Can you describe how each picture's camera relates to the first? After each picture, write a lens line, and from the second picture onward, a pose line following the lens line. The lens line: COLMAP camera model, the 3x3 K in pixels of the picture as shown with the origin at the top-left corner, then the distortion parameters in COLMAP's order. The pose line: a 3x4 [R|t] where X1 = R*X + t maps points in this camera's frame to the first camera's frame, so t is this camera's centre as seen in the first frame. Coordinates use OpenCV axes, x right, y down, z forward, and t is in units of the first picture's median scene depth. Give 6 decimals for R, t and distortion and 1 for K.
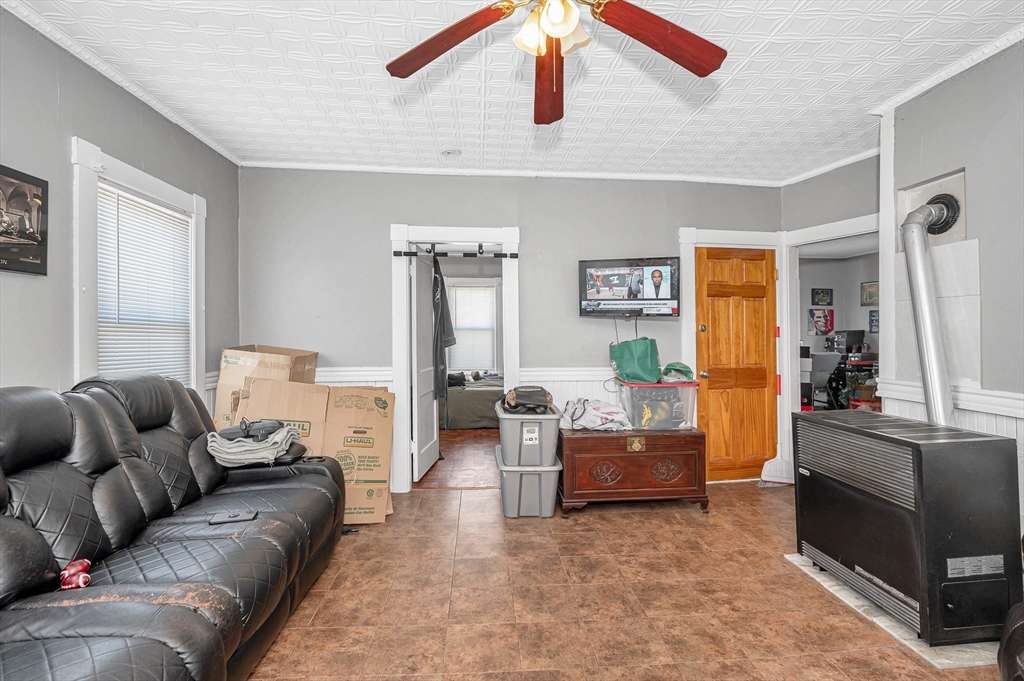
lens RADIAL K [[476.9, 0, 534.4], [0, 476.9, 331.3], [0, 0, 1]] dist [-0.004828, -0.000421]
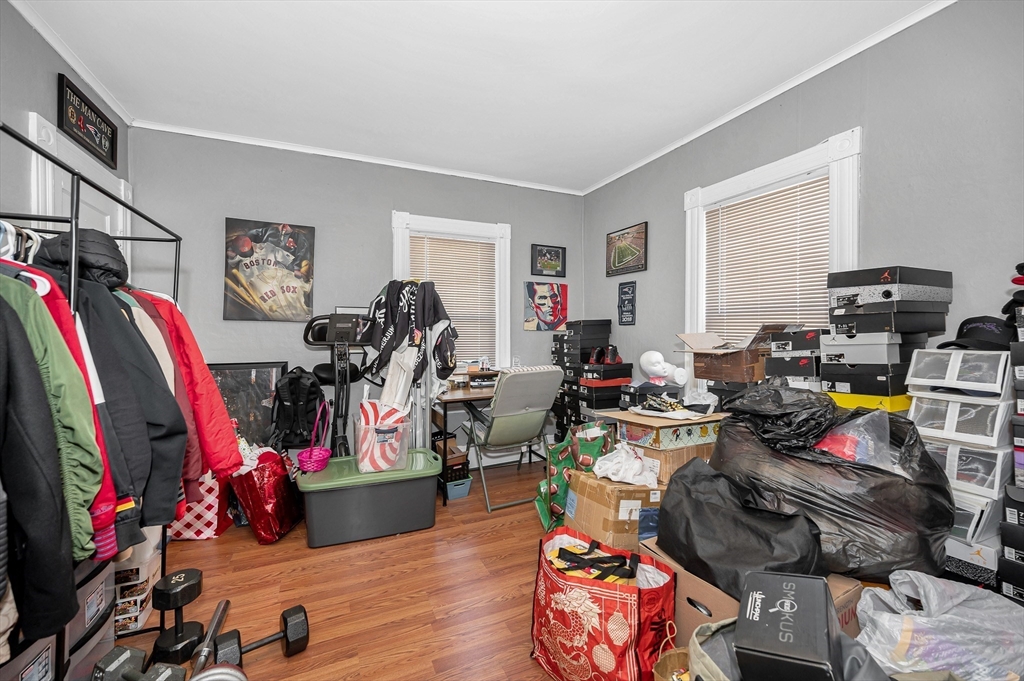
lens RADIAL K [[416.2, 0, 511.4], [0, 416.2, 341.2], [0, 0, 1]] dist [0.001226, 0.000108]
pose [[0.951922, 0.001114, 0.306339, 0.419108], [-0.006374, 0.999849, 0.016171, 0.013584], [-0.306275, -0.017346, 0.951785, 0.557052]]
